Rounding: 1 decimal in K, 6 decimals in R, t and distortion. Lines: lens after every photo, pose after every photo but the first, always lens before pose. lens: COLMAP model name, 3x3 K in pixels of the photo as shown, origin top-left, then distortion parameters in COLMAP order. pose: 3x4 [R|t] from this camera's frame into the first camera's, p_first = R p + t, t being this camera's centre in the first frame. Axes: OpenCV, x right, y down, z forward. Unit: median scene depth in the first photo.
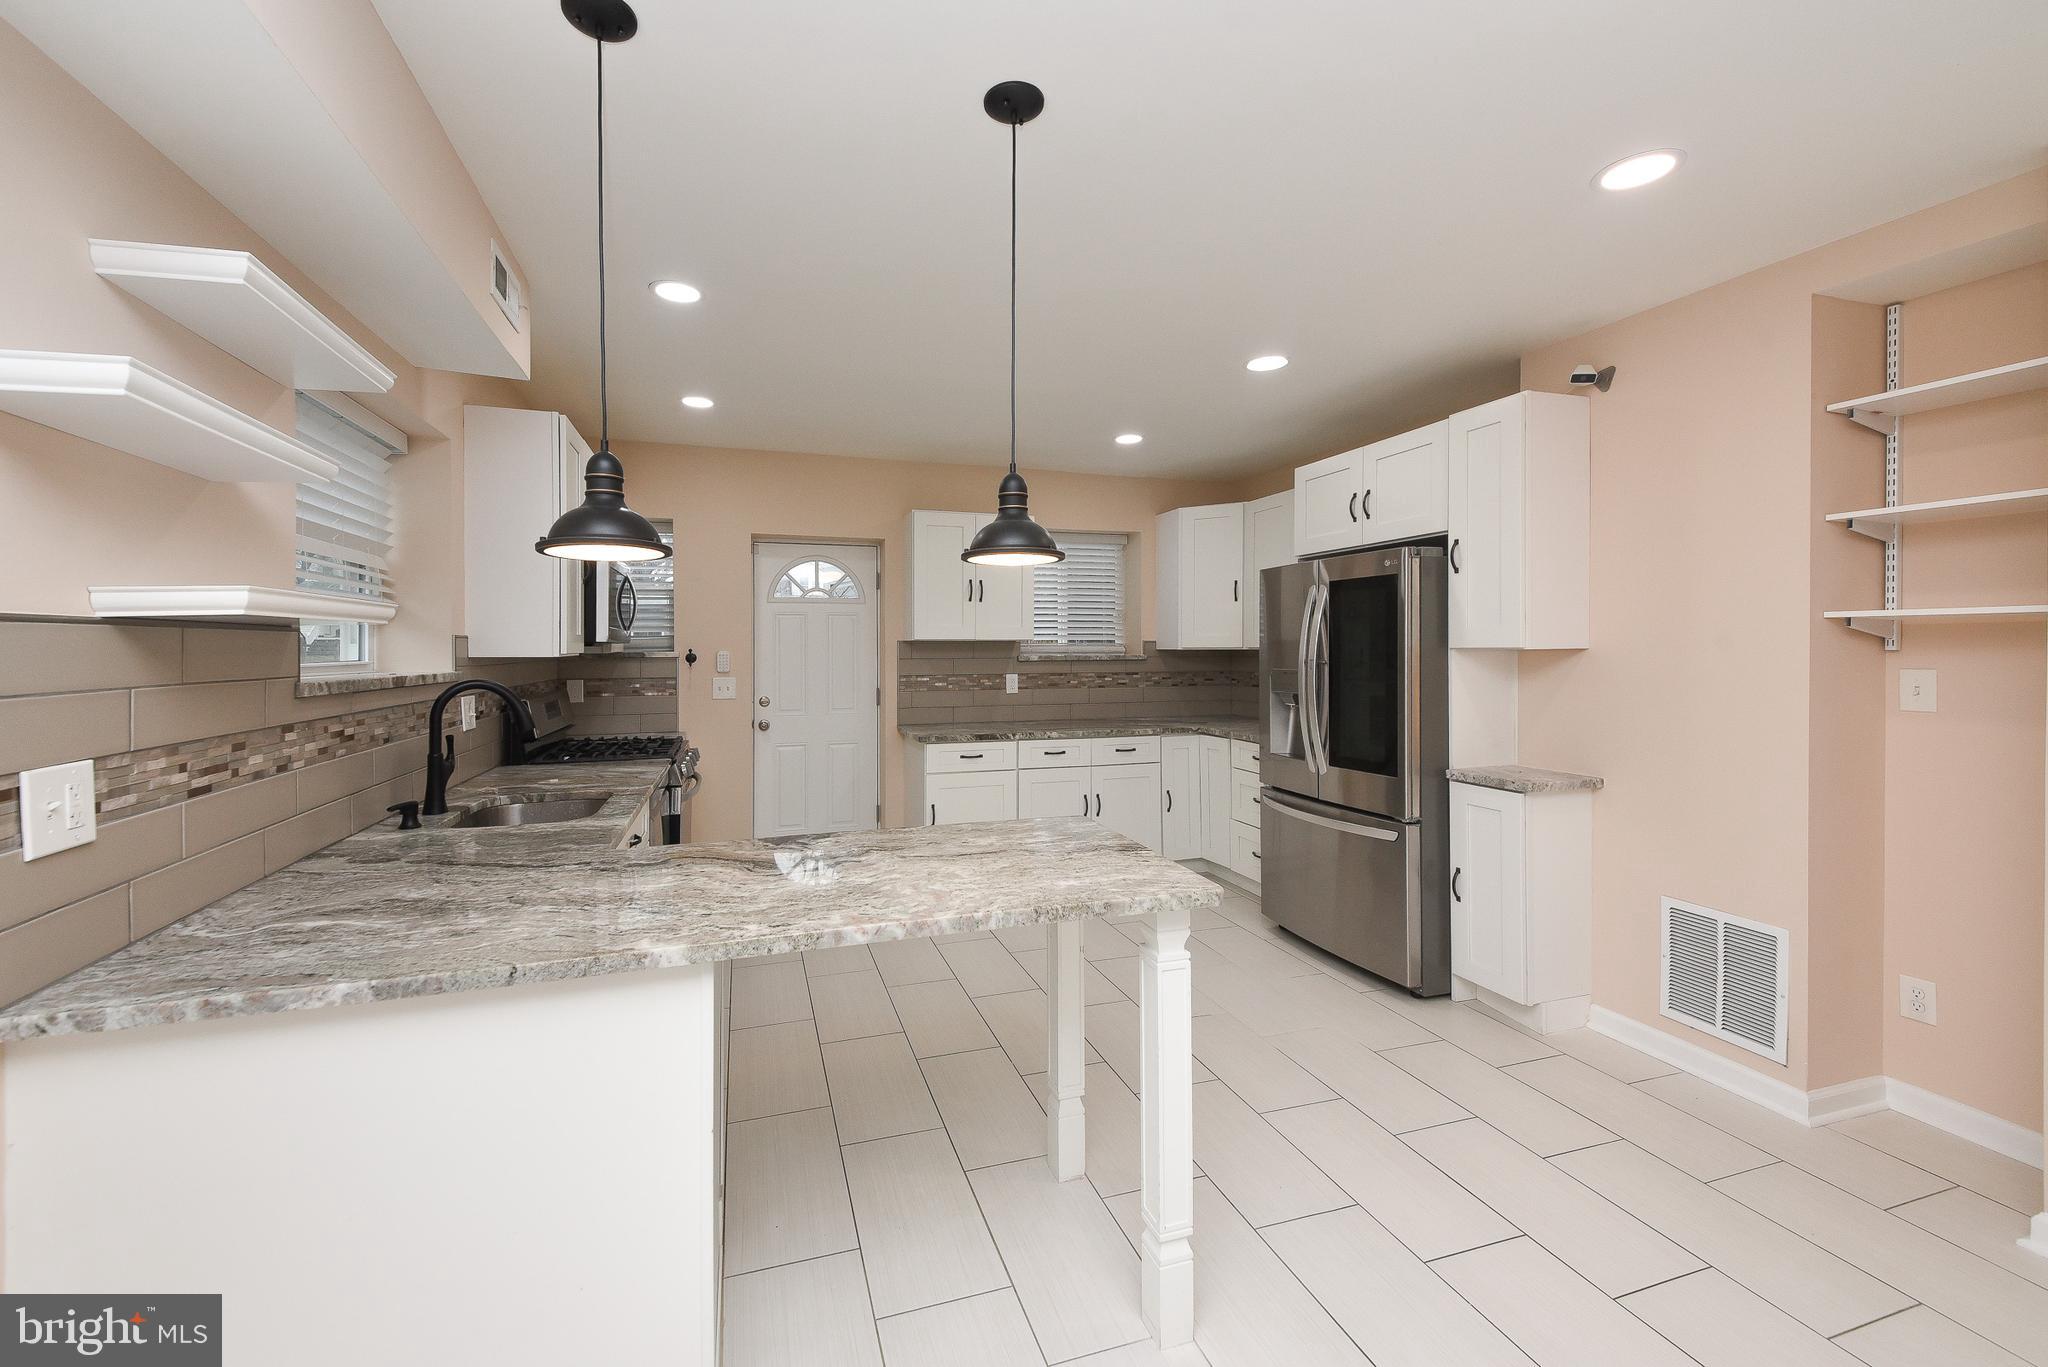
lens RADIAL K [[787.8, 0, 974.4], [0, 787.8, 640.5], [0, 0, 1]] dist [0.021716, -0.000077]
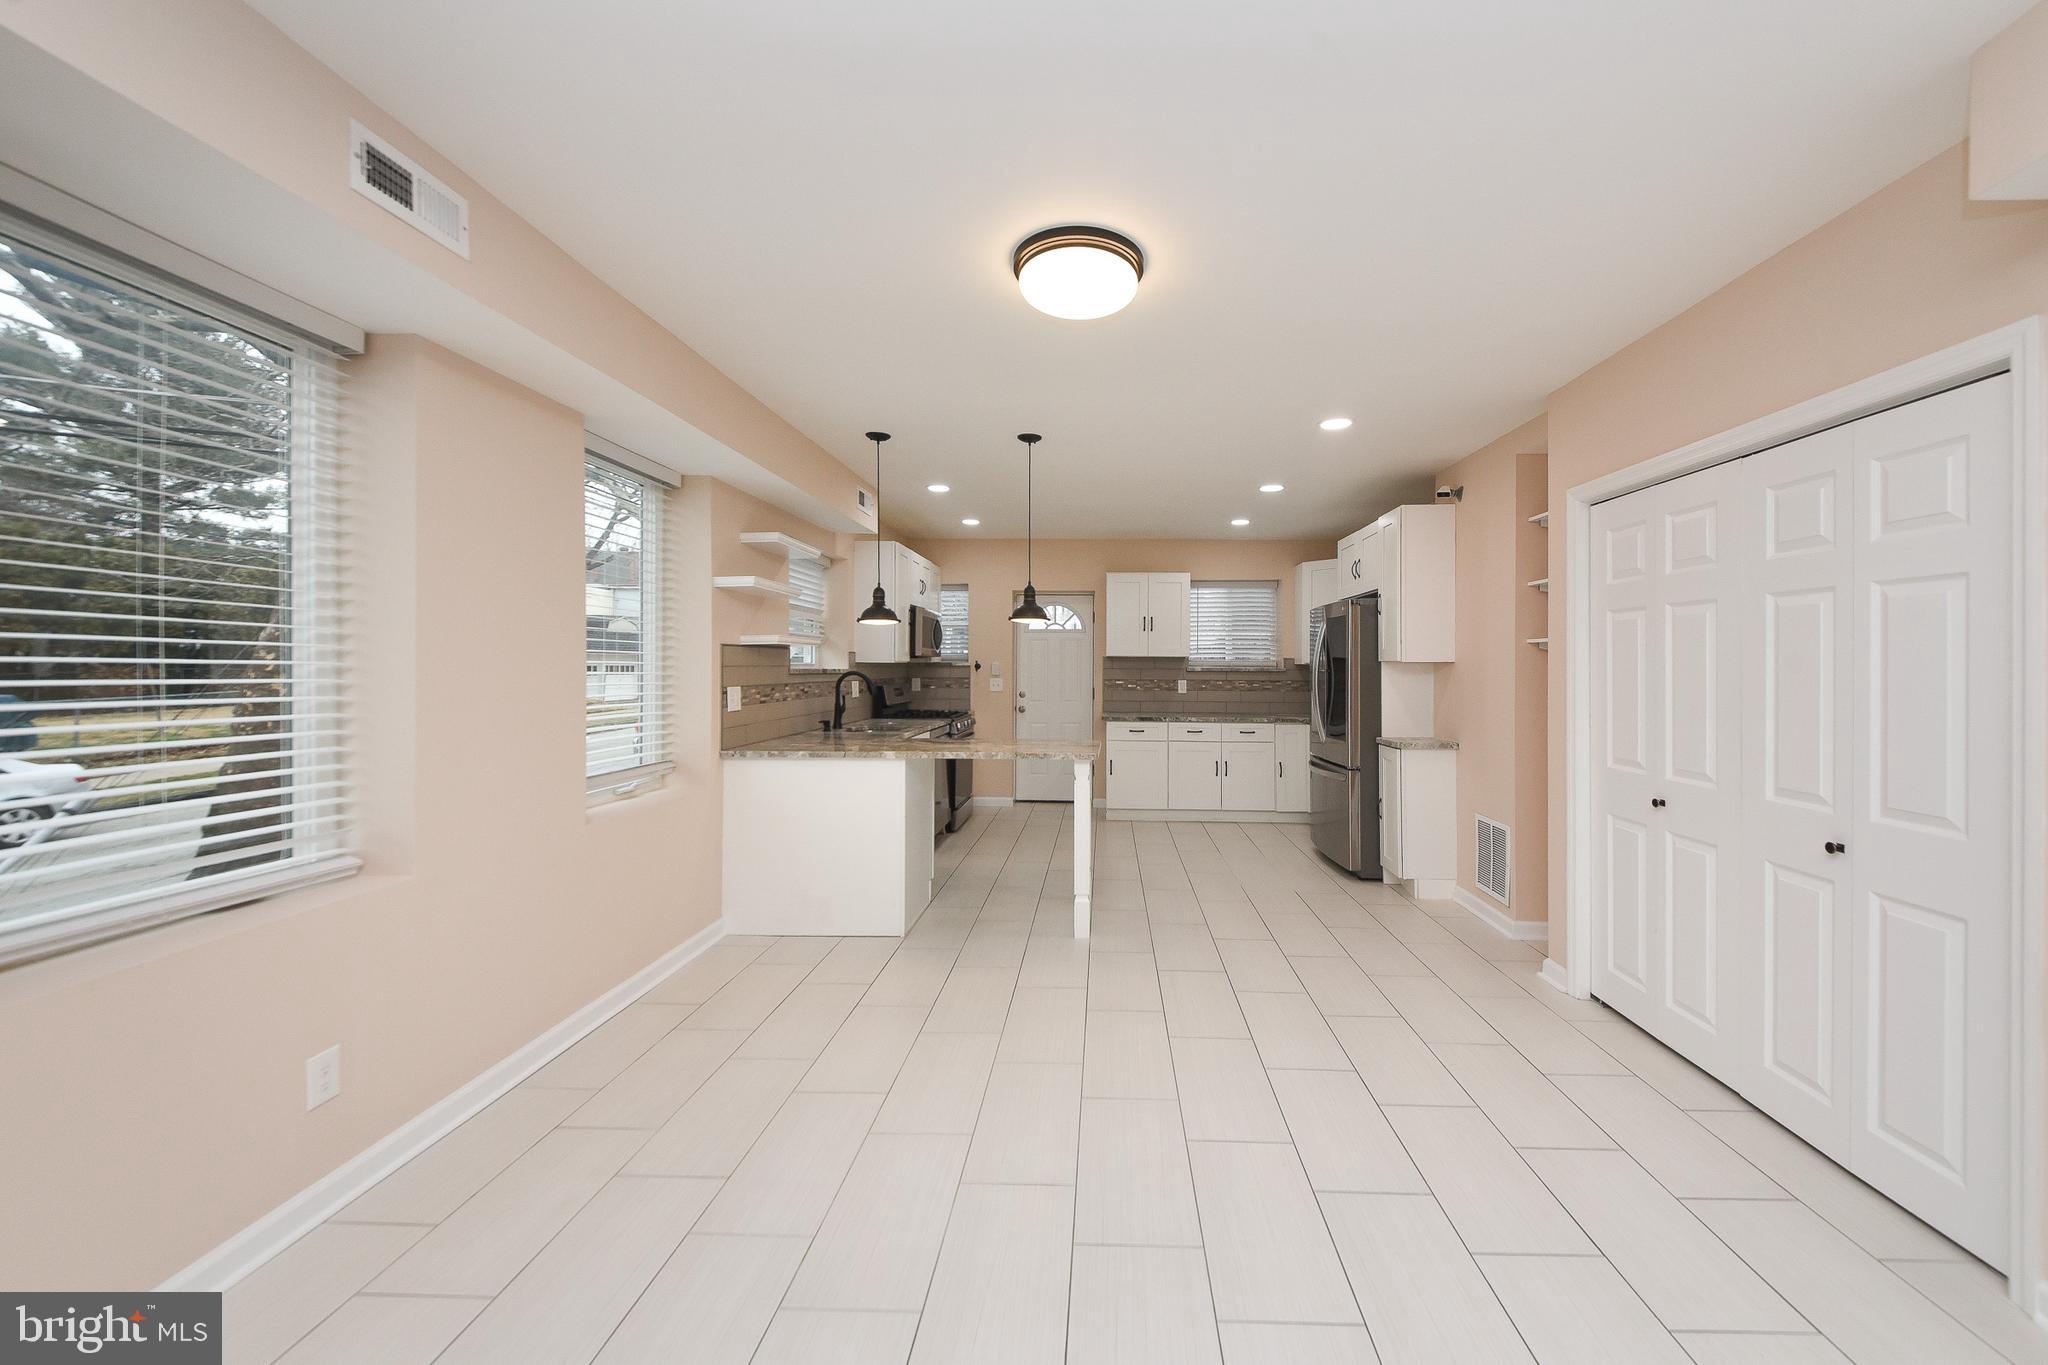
lens RADIAL K [[750.4, 0, 1075.2], [0, 750.4, 668.5], [0, 0, 1]] dist [0.020437, 0.000000]
pose [[0.945687, 0.010376, -0.324913, 0.453105], [-0.007063, 0.999910, 0.011372, 0.009262], [0.325002, -0.008460, 0.945676, -0.556216]]
